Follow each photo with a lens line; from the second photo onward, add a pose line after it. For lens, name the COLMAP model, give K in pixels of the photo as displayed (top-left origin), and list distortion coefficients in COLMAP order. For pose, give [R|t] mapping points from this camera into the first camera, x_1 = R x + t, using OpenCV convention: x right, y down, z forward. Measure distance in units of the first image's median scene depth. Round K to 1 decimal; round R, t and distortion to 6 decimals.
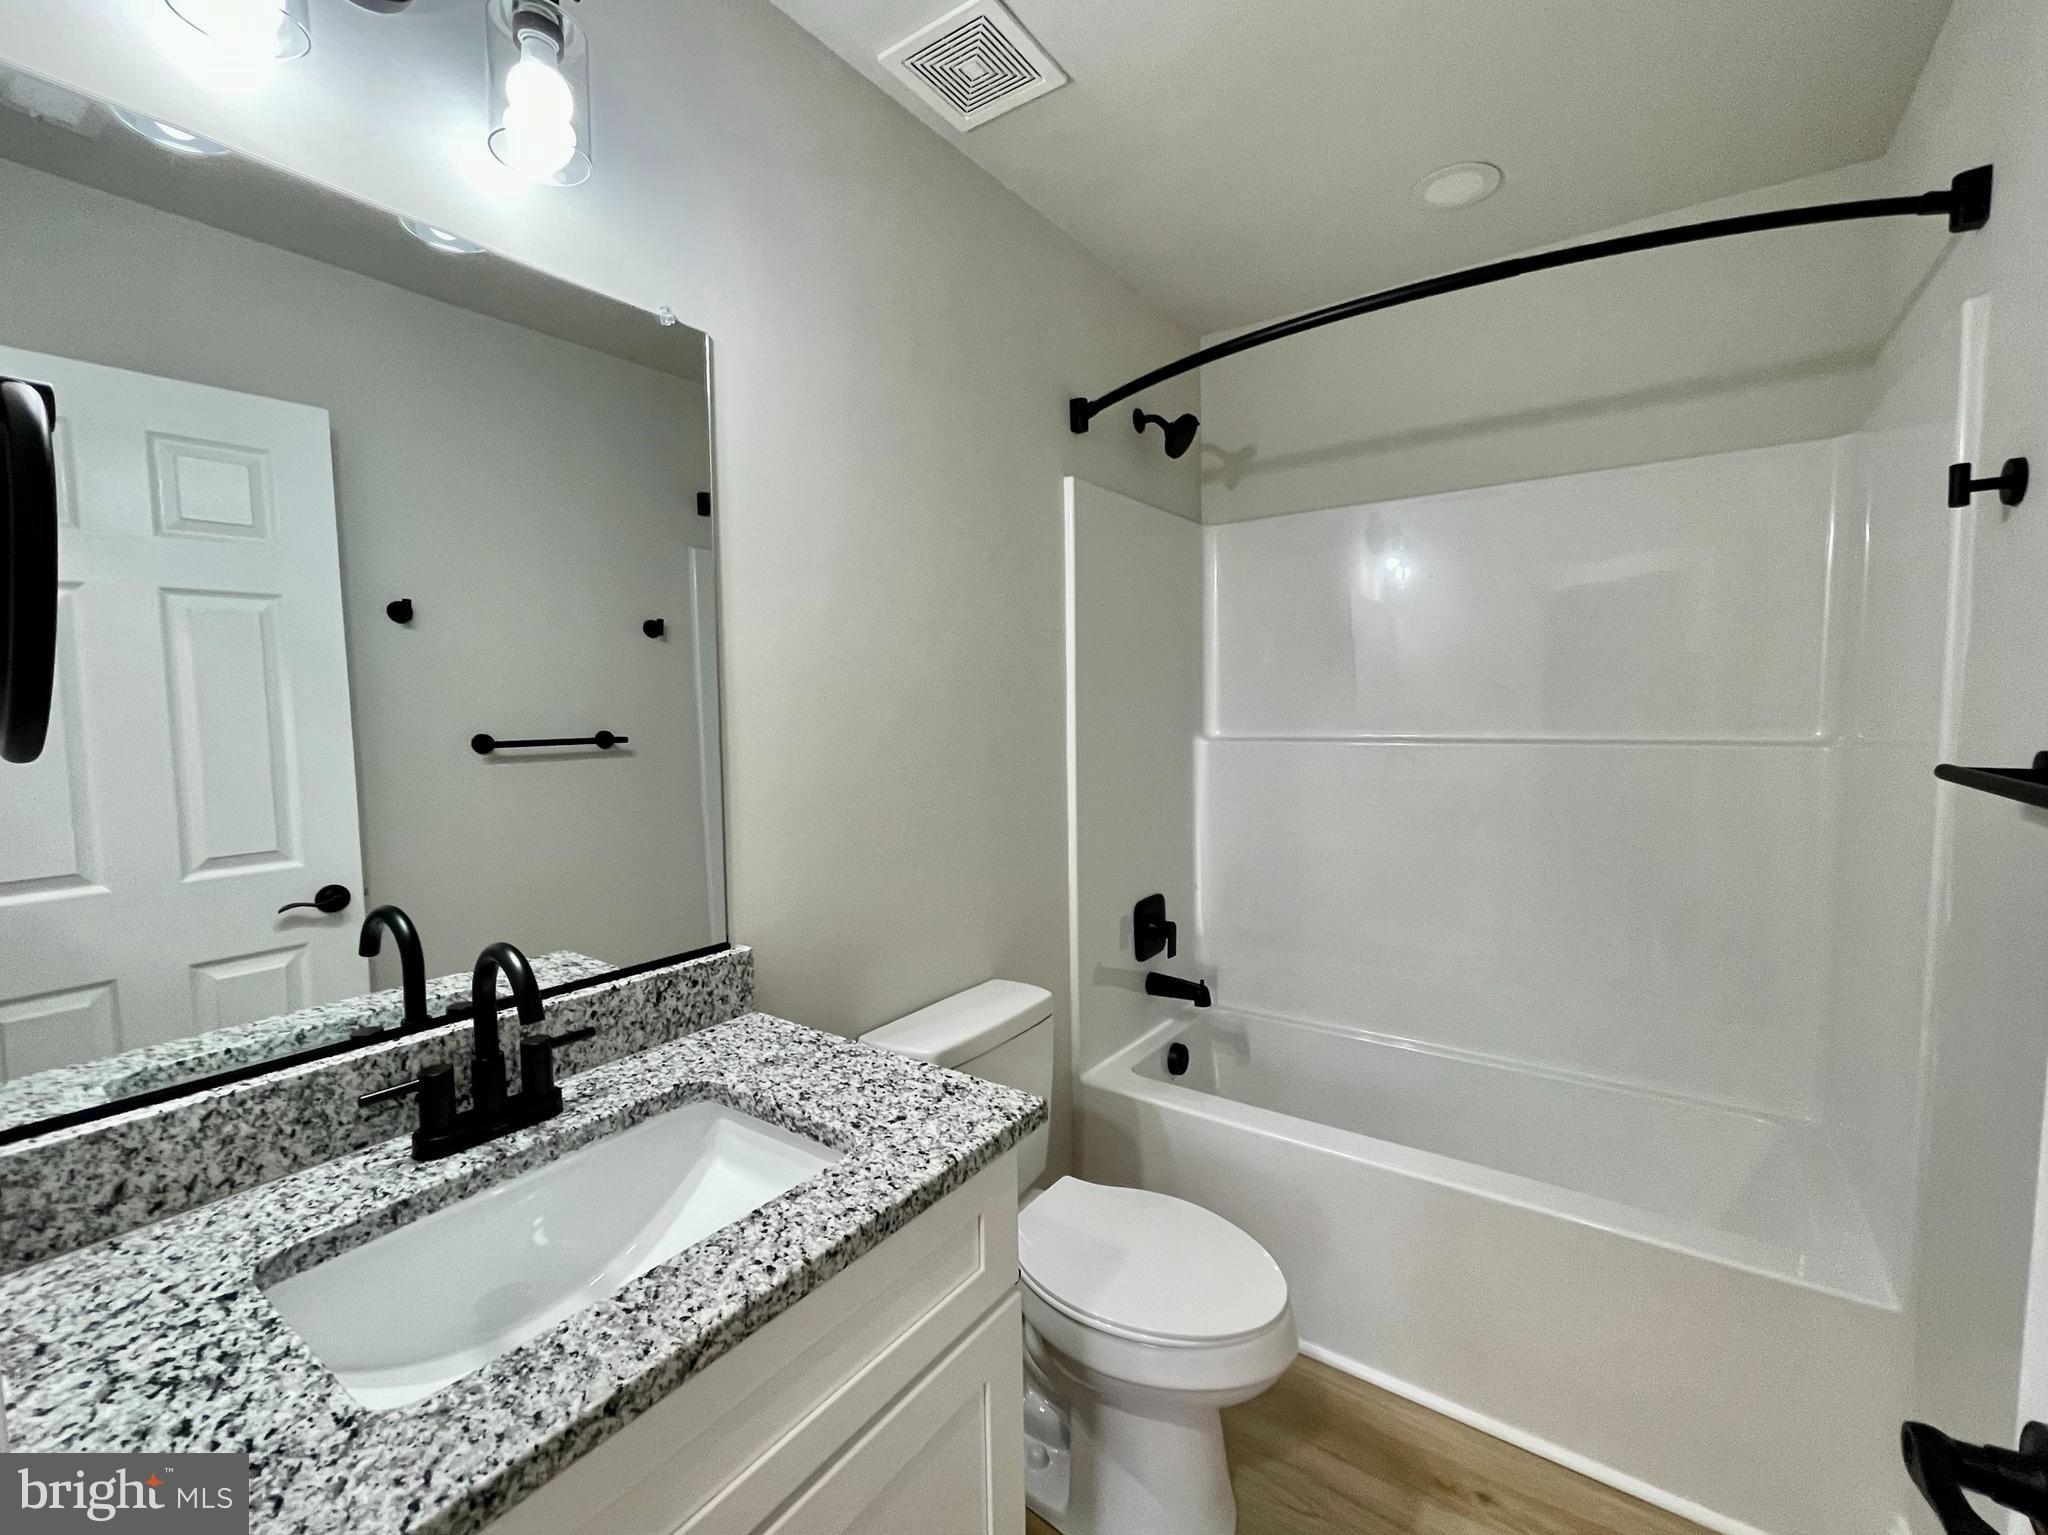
lens RADIAL K [[901.0, 0, 1027.6], [0, 901.0, 770.8], [0, 0, 1]] dist [0.000414, 0.000204]
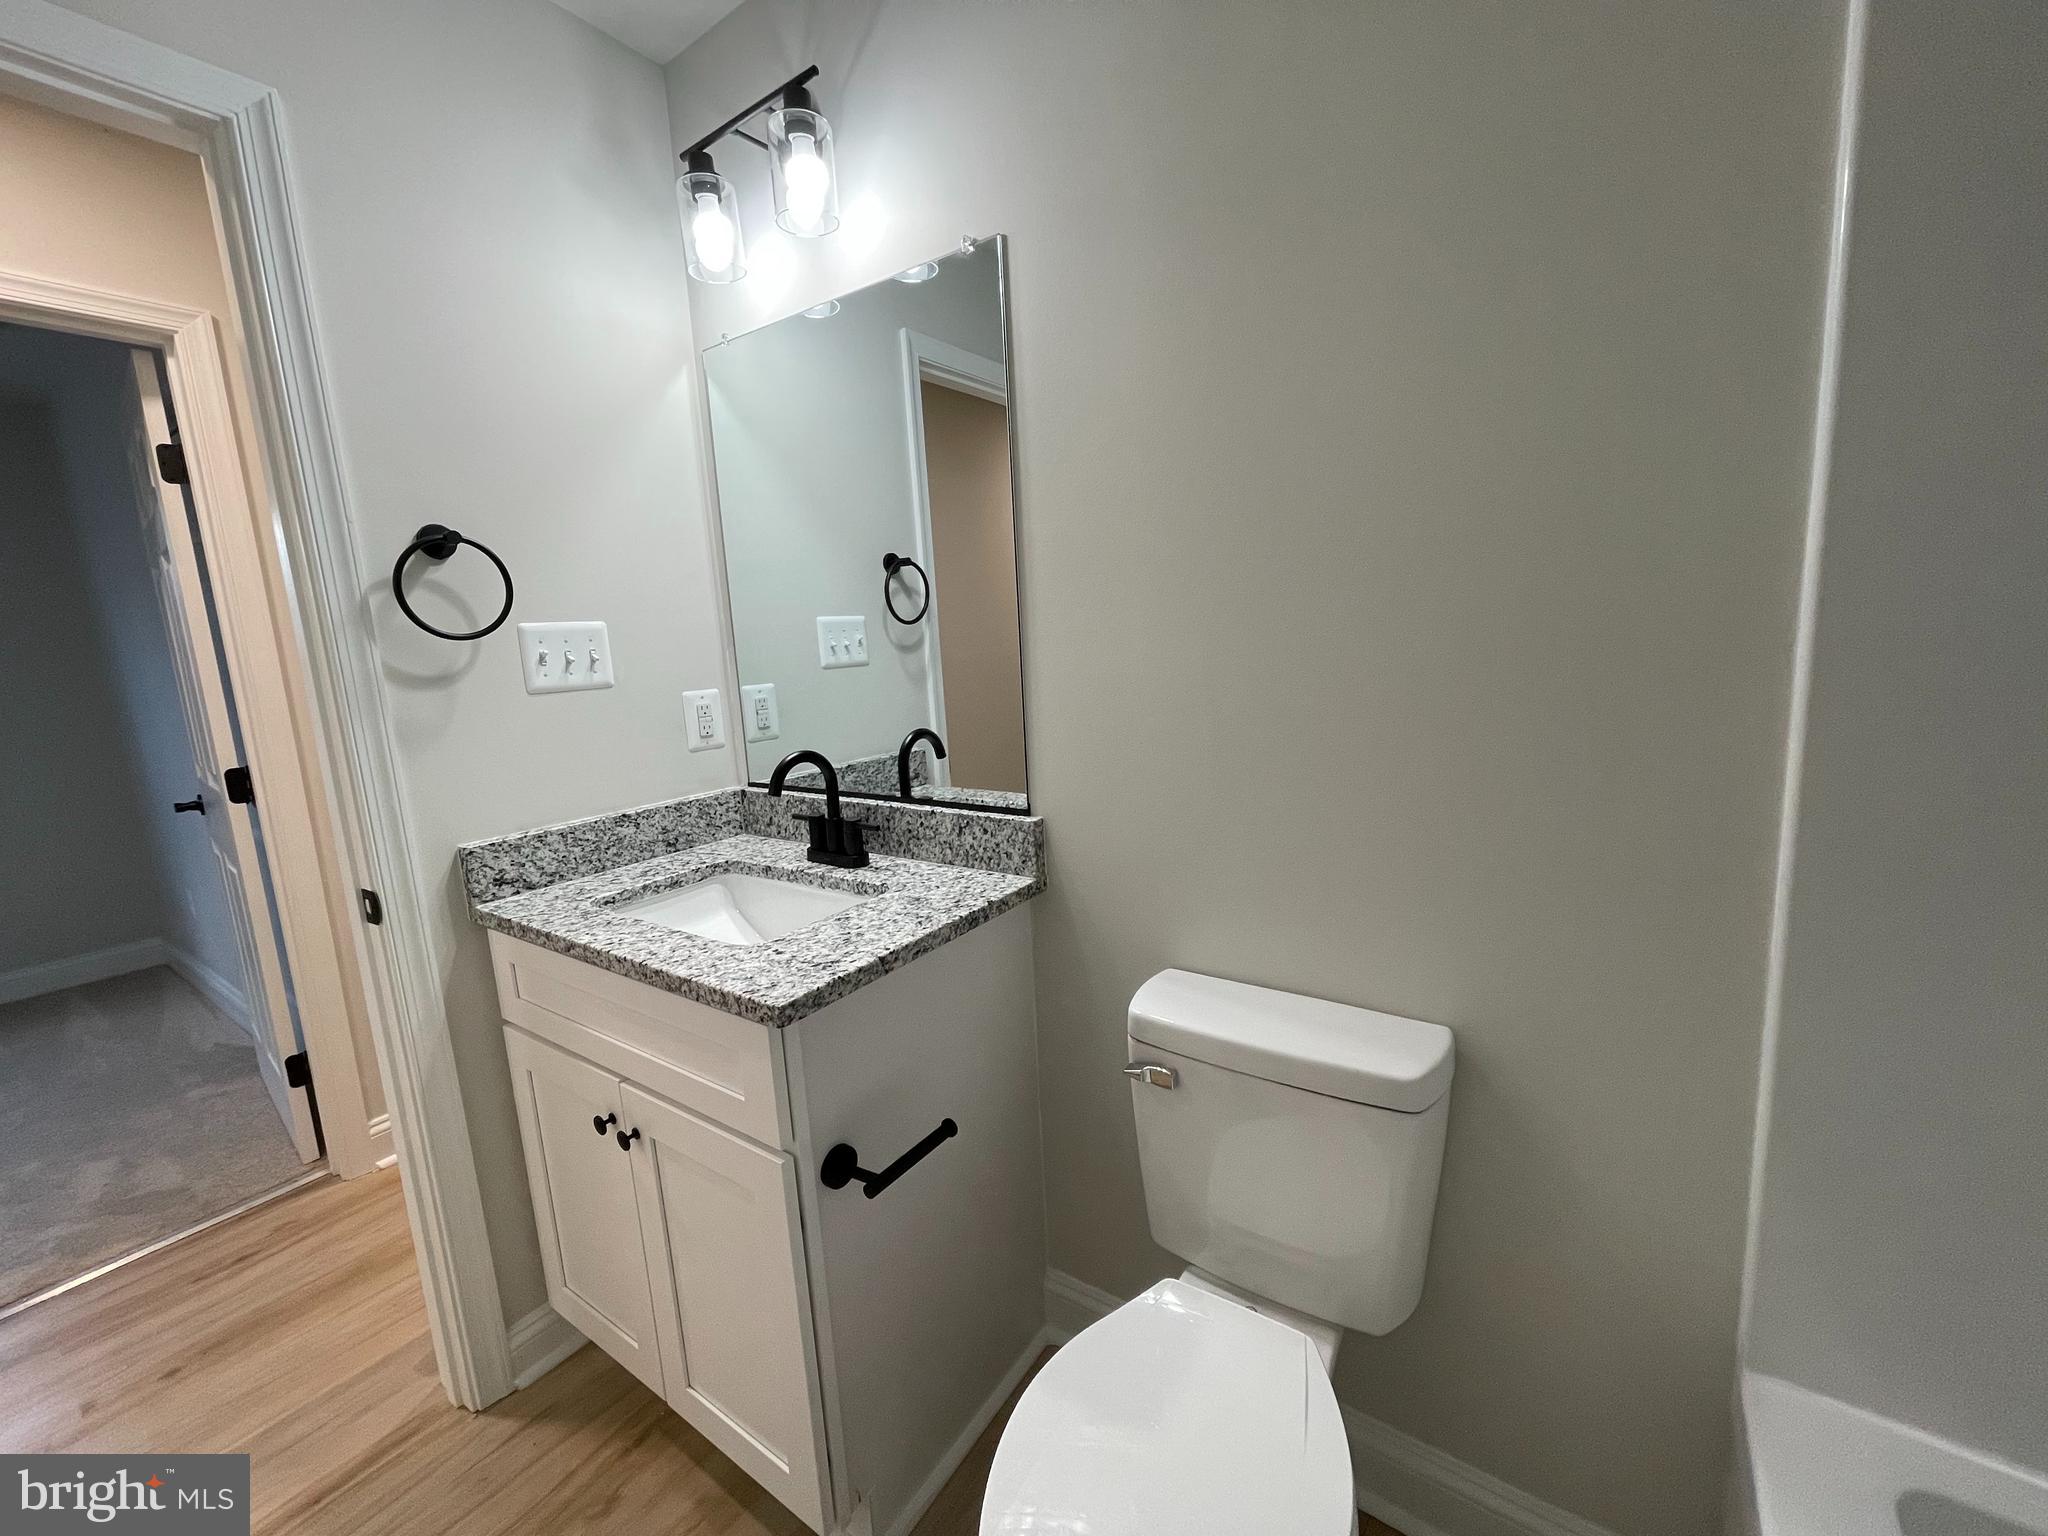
lens RADIAL K [[835.6, 0, 1032.9], [0, 835.6, 765.6], [0, 0, 1]] dist [0.002495, -0.002863]
pose [[-0.015360, 0.163707, -0.986389, 0.912448], [-0.022970, 0.986188, 0.164031, -0.045963], [0.999618, 0.025177, -0.011388, 1.360270]]
